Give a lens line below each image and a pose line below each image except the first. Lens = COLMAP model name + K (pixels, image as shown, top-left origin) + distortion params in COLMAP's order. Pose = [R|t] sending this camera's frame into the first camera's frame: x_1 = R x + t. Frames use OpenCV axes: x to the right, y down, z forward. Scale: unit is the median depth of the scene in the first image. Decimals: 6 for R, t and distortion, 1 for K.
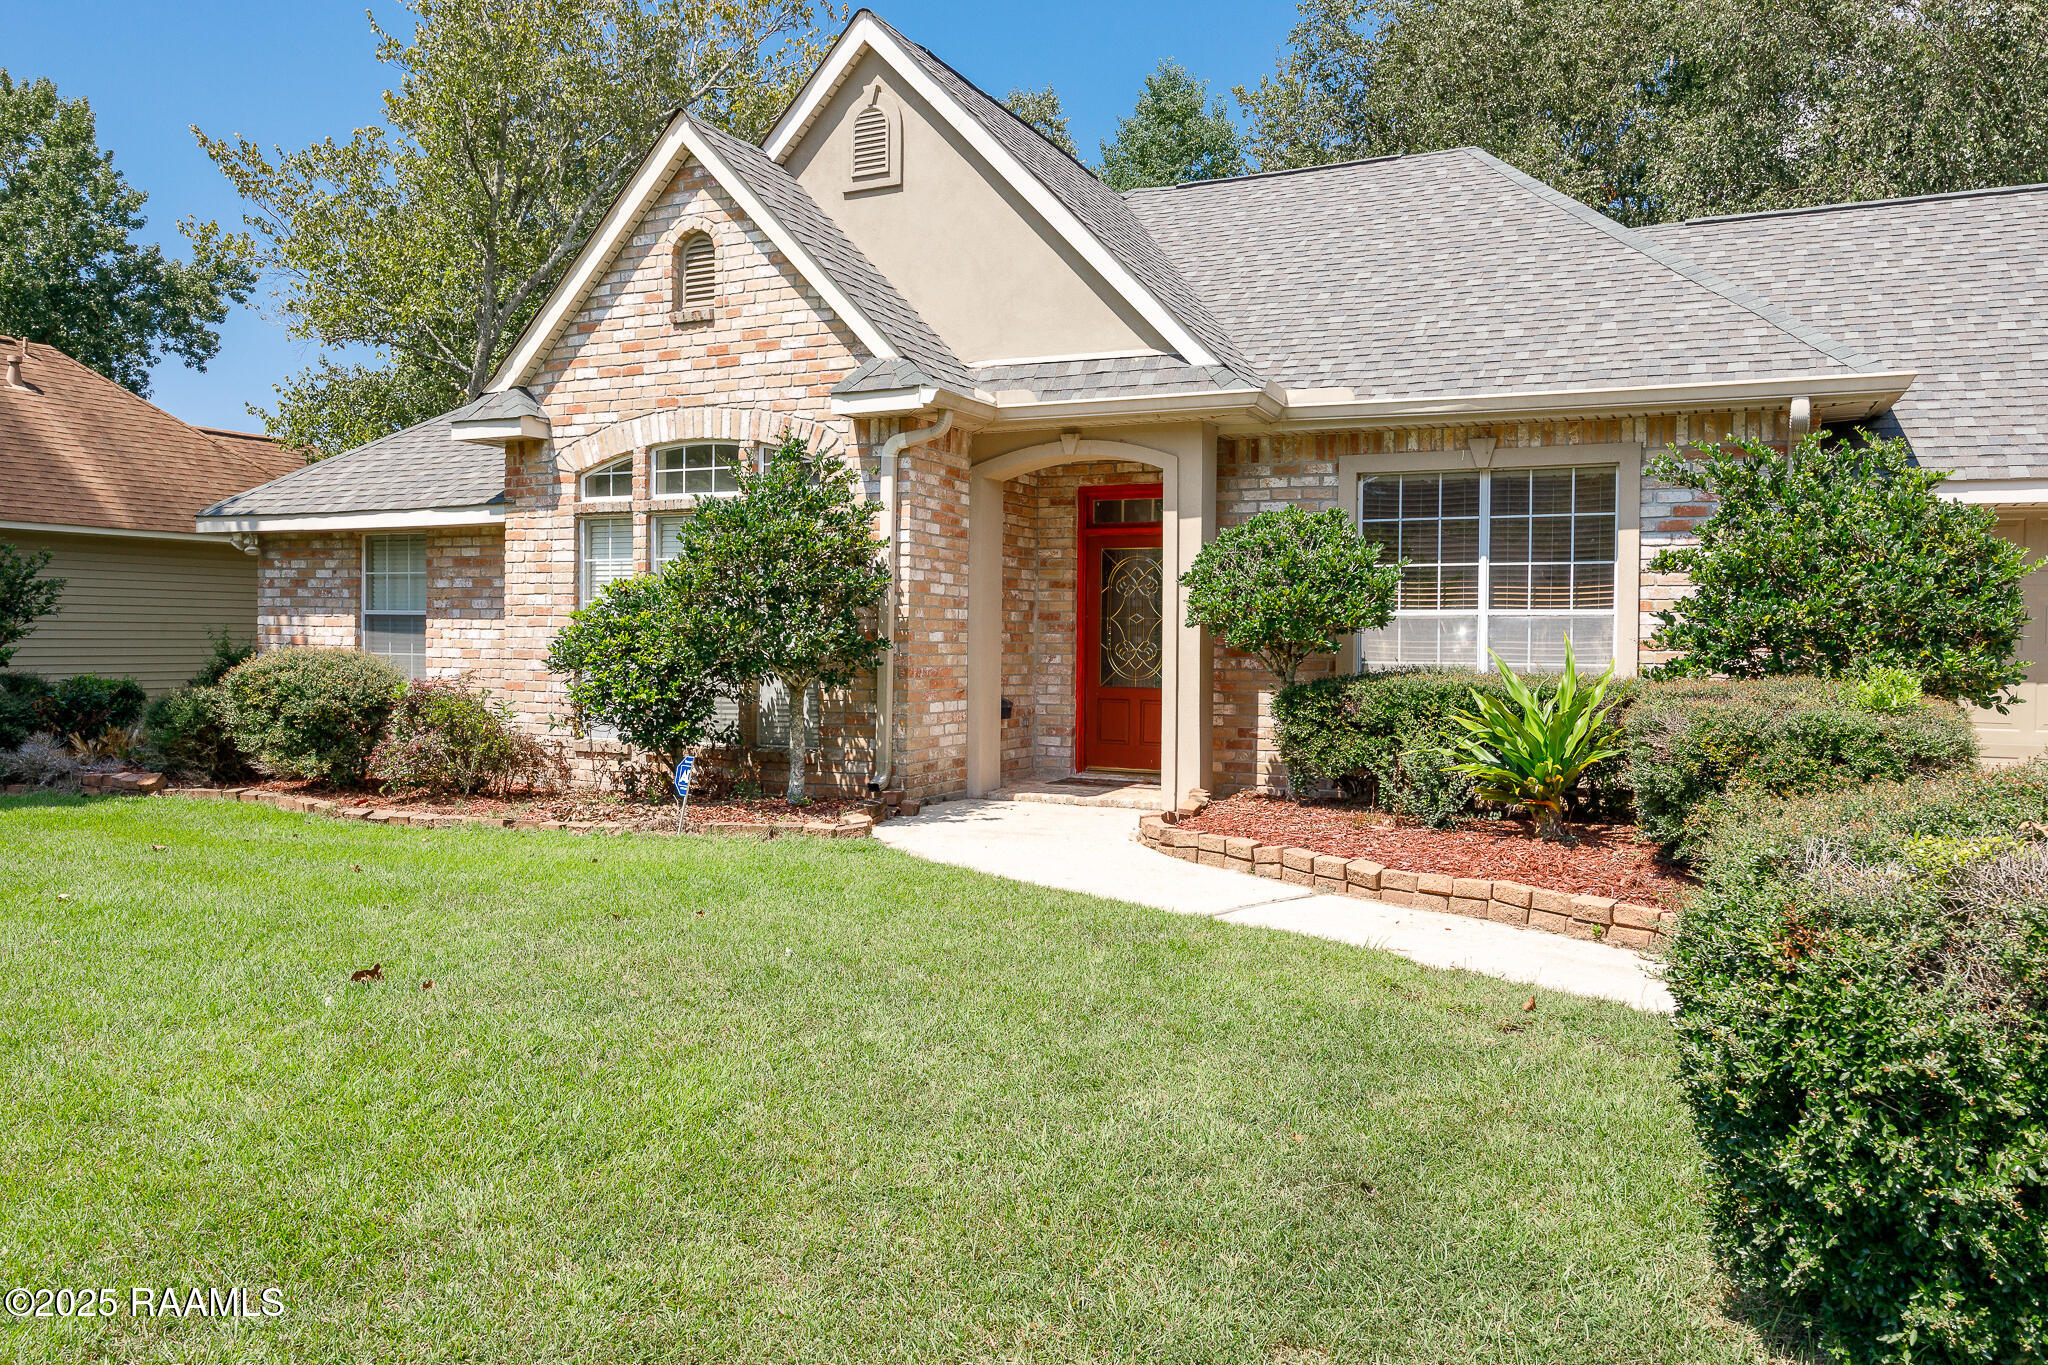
lens RADIAL K [[1520.1, 0, 1027.7], [0, 1520.1, 680.8], [0, 0, 1]] dist [-0.011094, -0.008068]
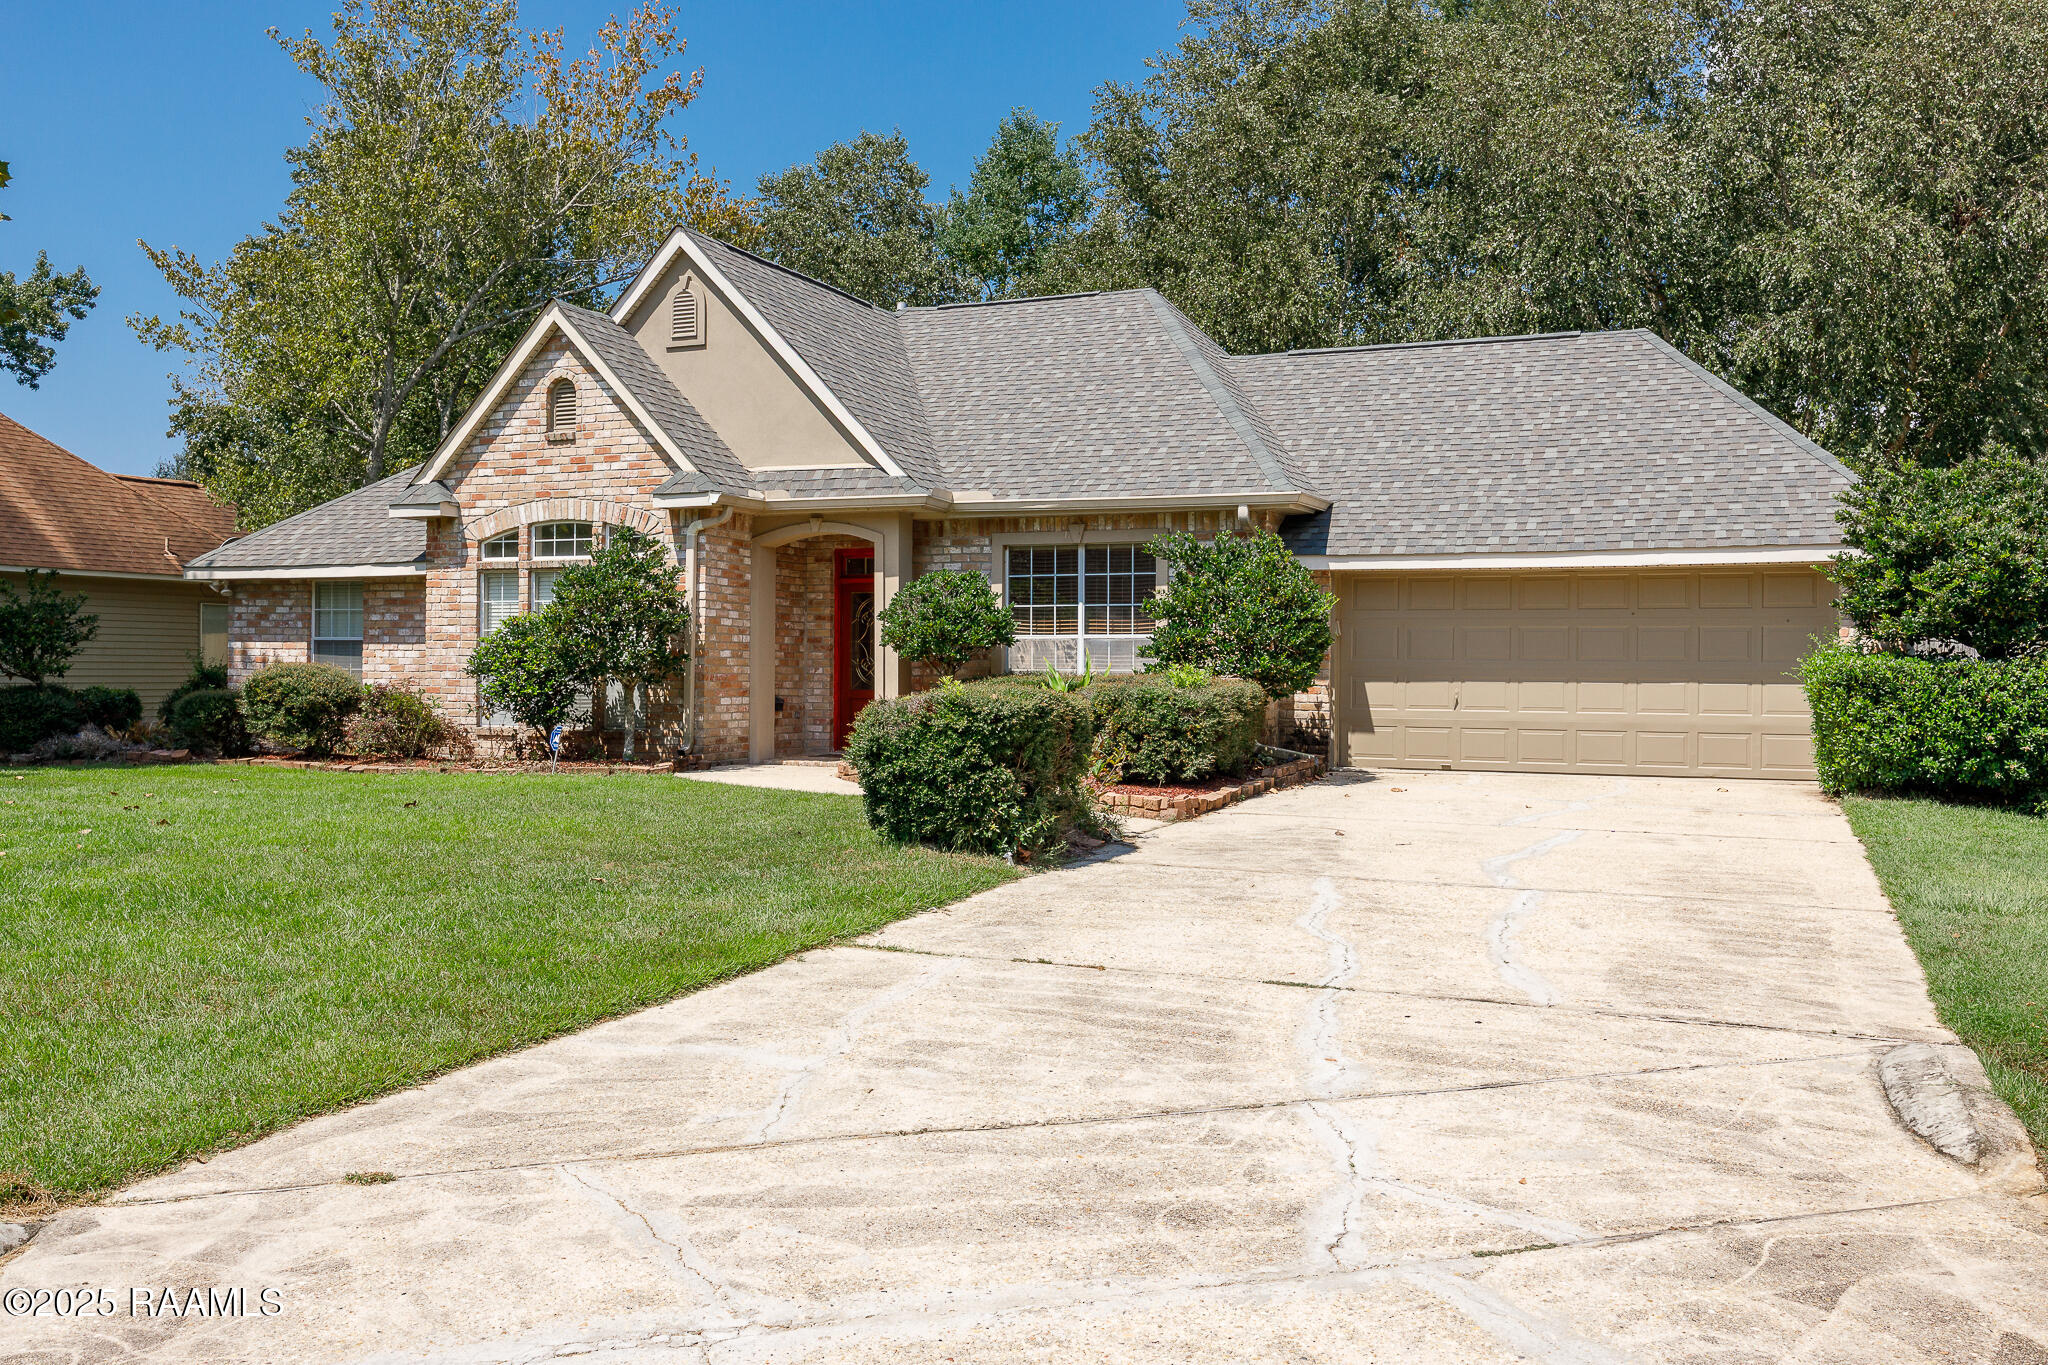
lens RADIAL K [[1758.9, 0, 1021.7], [0, 1758.9, 673.8], [0, 0, 1]] dist [0.010708, 0.013790]
pose [[0.999110, -0.003460, 0.042033, 0.152790], [0.004506, 0.999682, -0.024821, 0.033838], [-0.041934, 0.024989, 0.998808, -0.715480]]
